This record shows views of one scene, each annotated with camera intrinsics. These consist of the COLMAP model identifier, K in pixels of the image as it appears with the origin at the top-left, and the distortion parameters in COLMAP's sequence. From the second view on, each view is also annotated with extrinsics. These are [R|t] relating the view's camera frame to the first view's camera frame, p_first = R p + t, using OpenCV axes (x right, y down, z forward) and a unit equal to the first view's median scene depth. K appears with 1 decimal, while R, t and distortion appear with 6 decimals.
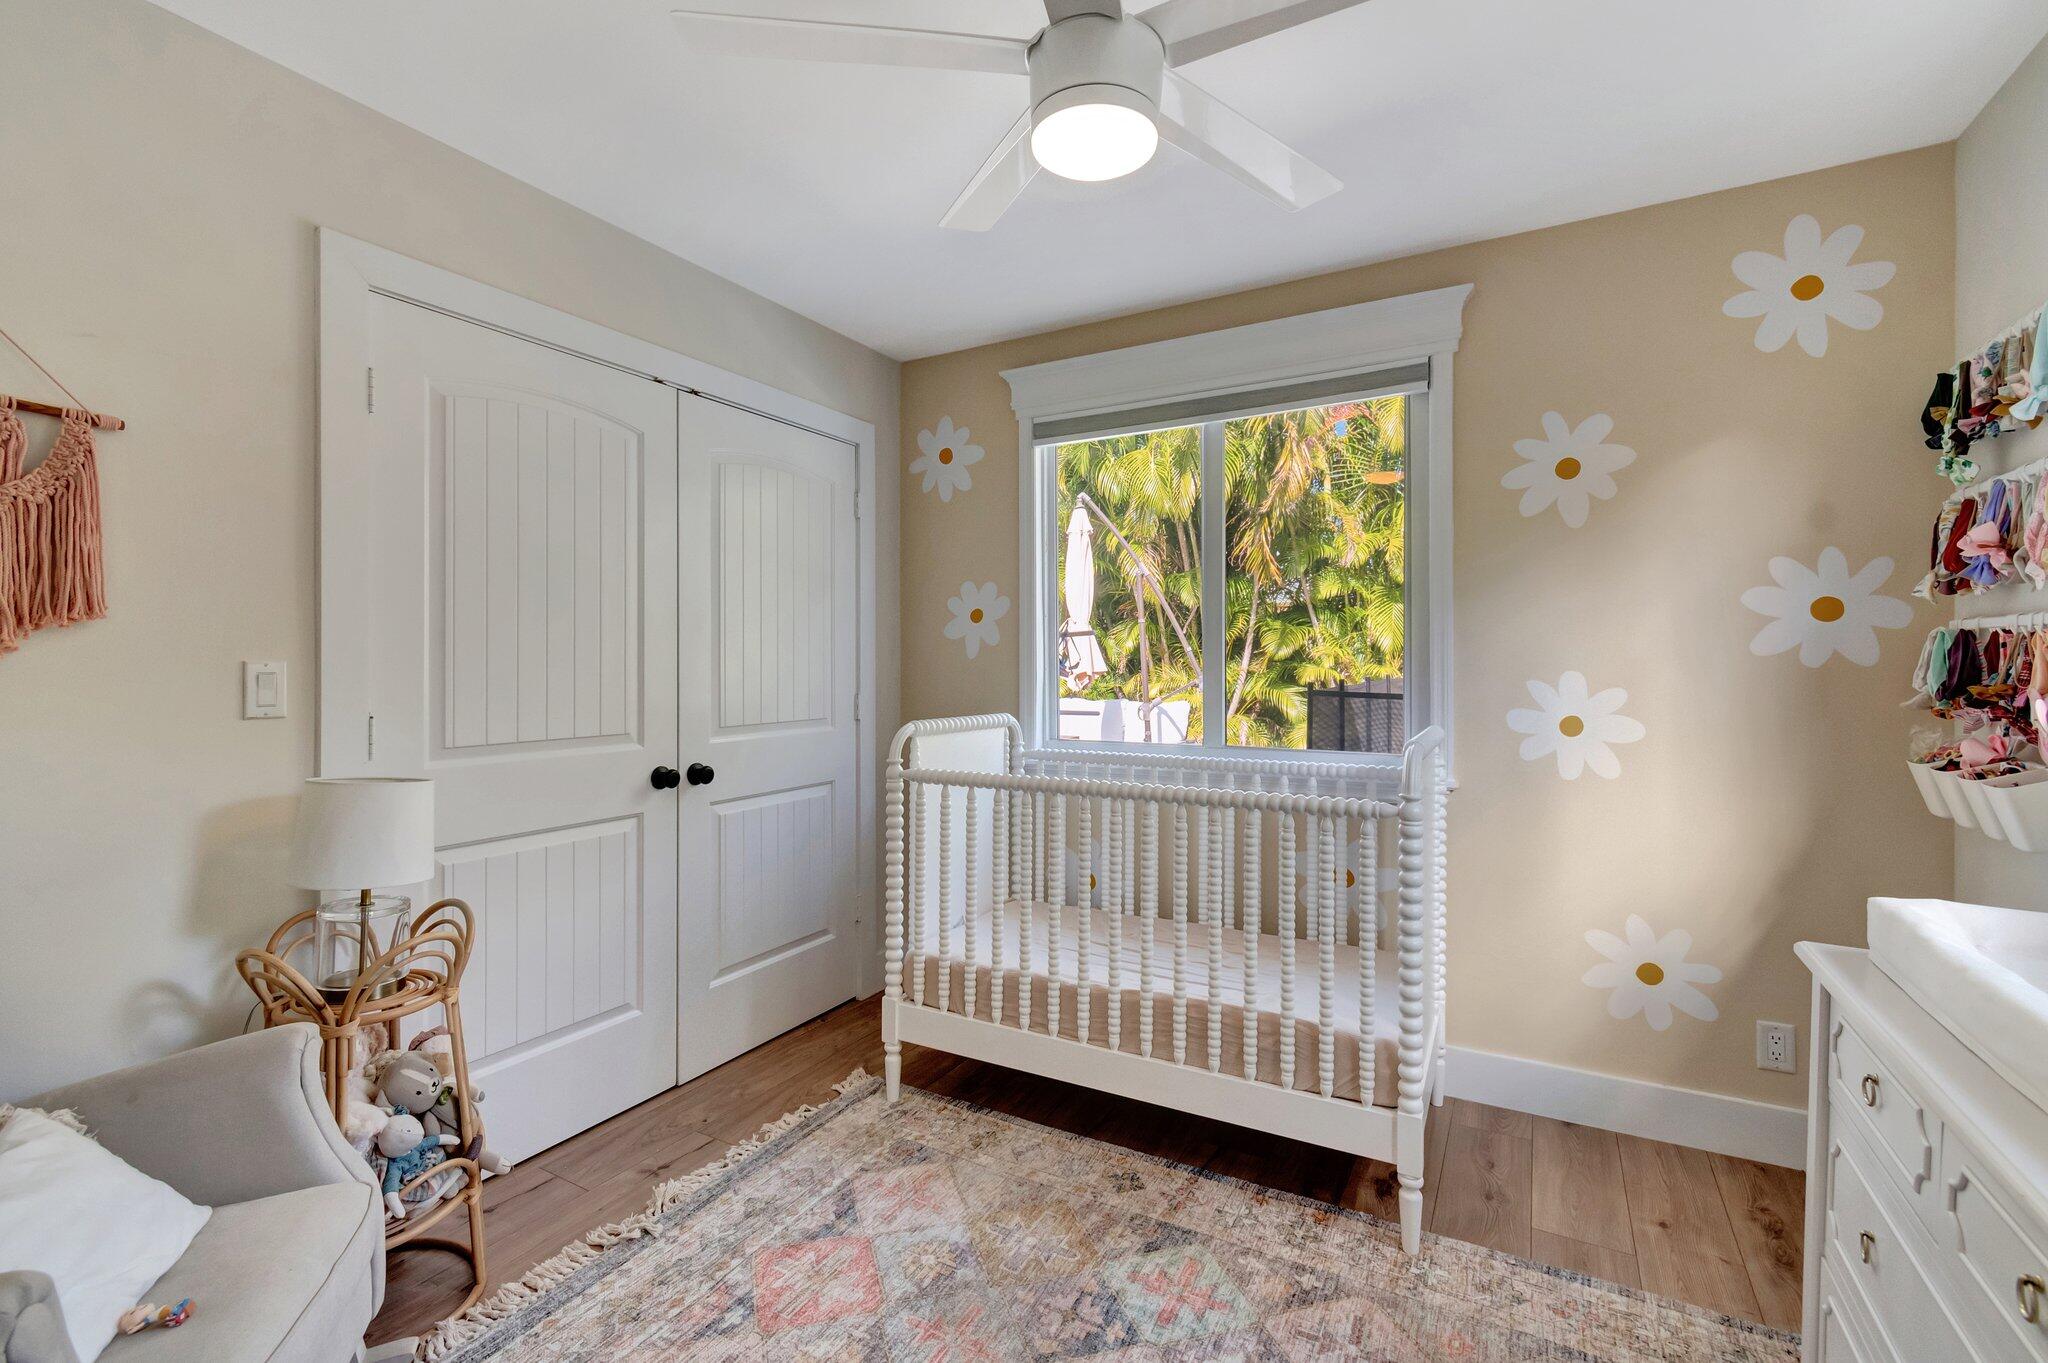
lens RADIAL K [[911.4, 0, 989.5], [0, 911.4, 659.1], [0, 0, 1]] dist [0.001272, -0.001000]
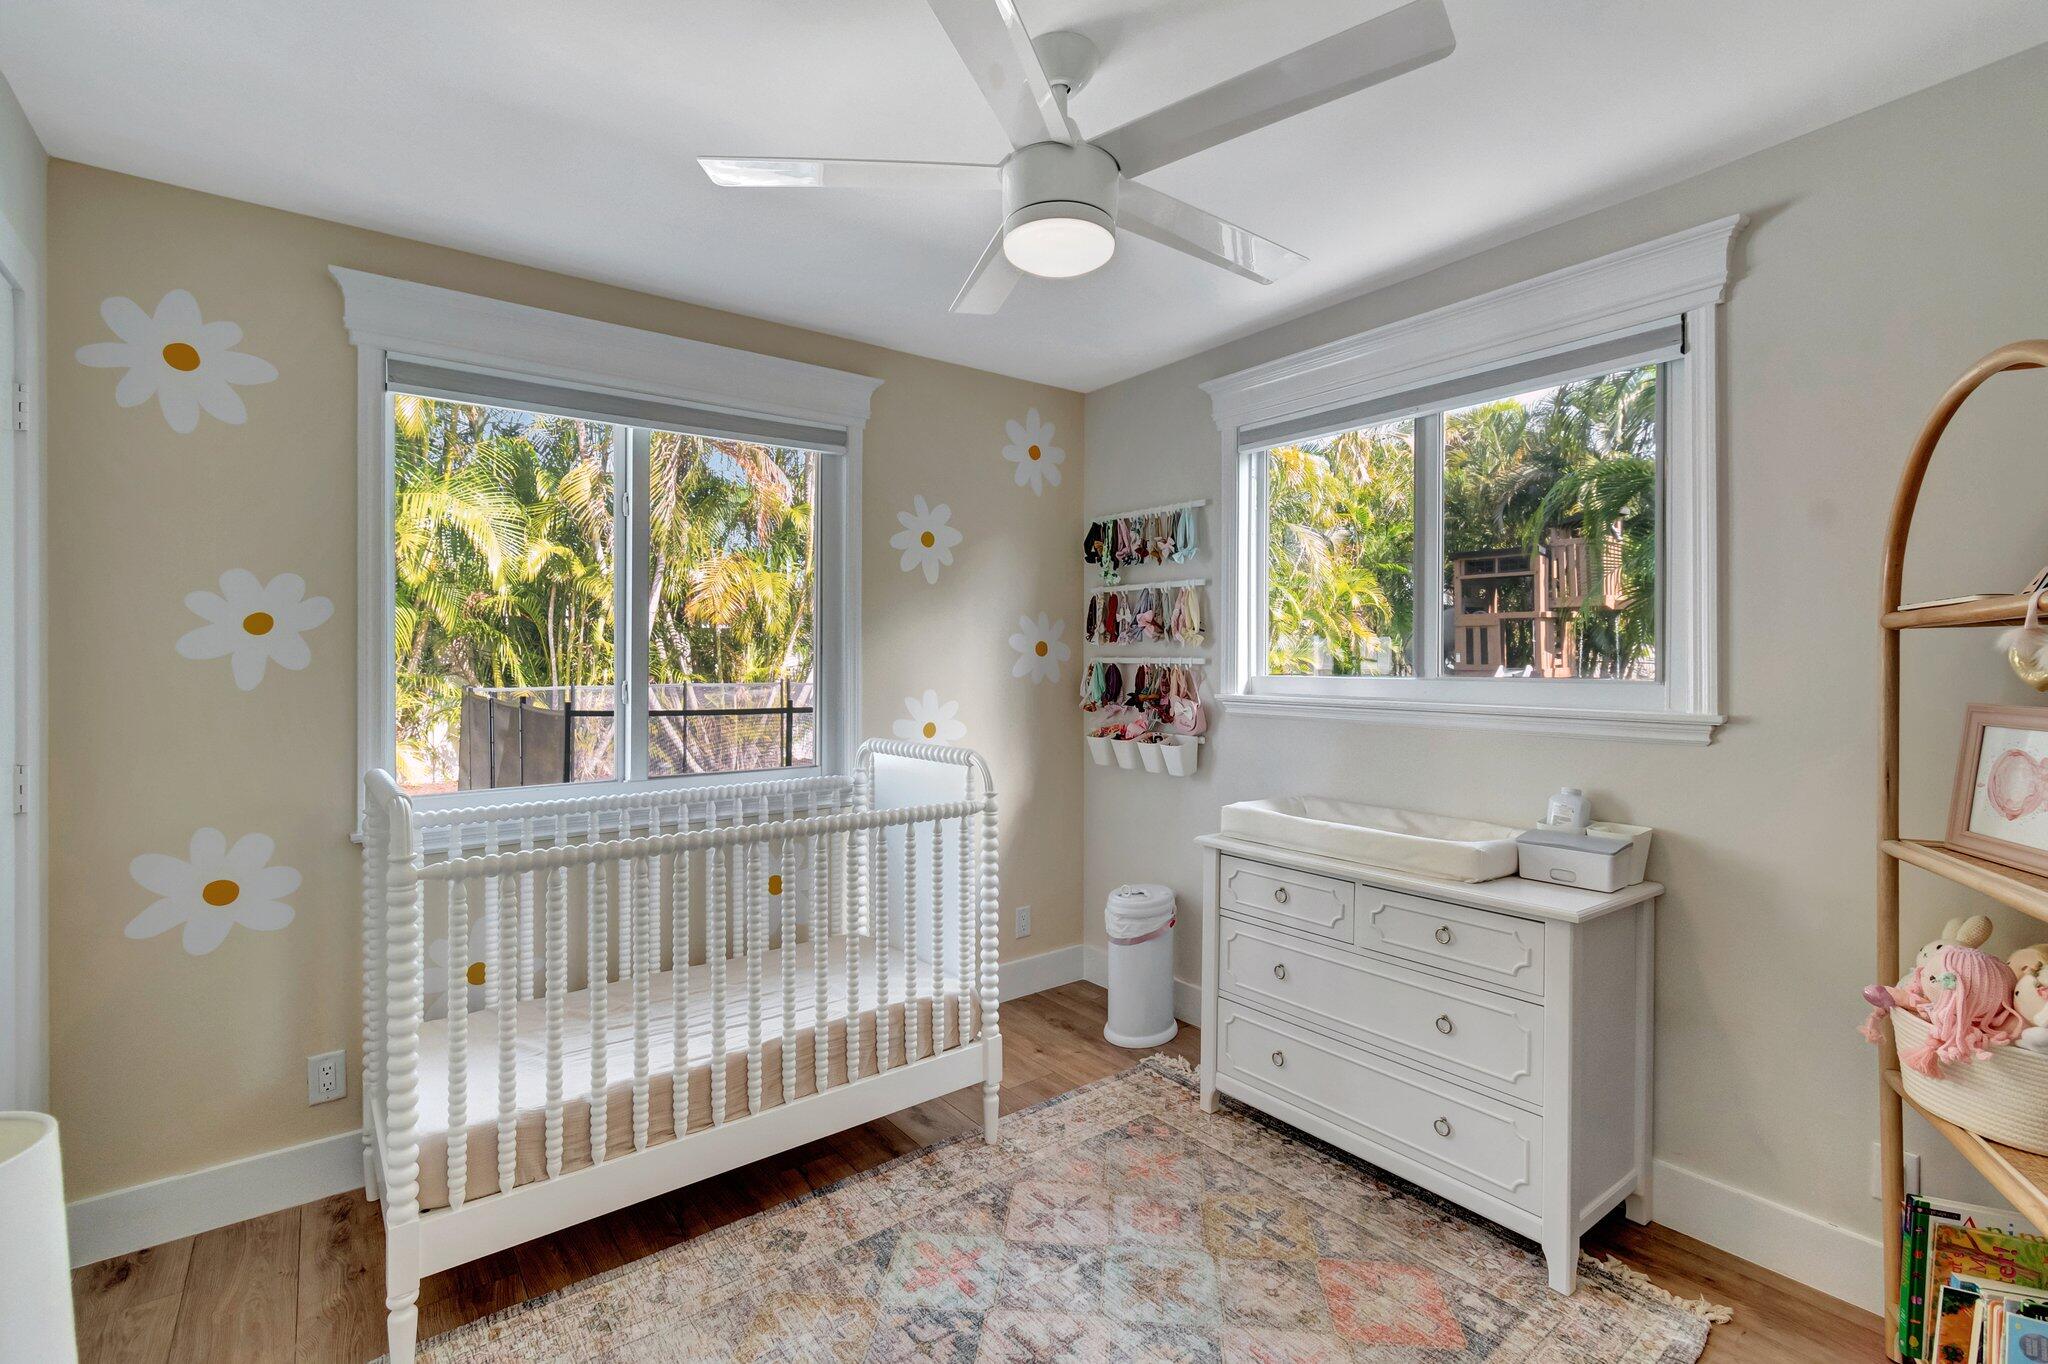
lens RADIAL K [[911.4, 0, 1015.1], [0, 911.4, 673.9], [0, 0, 1]] dist [0.001272, -0.001000]
pose [[0.381286, -0.000601, 0.924457, -0.610423], [0.014057, 0.999888, -0.005148, -0.002282], [-0.924350, 0.014957, 0.381252, 0.404815]]
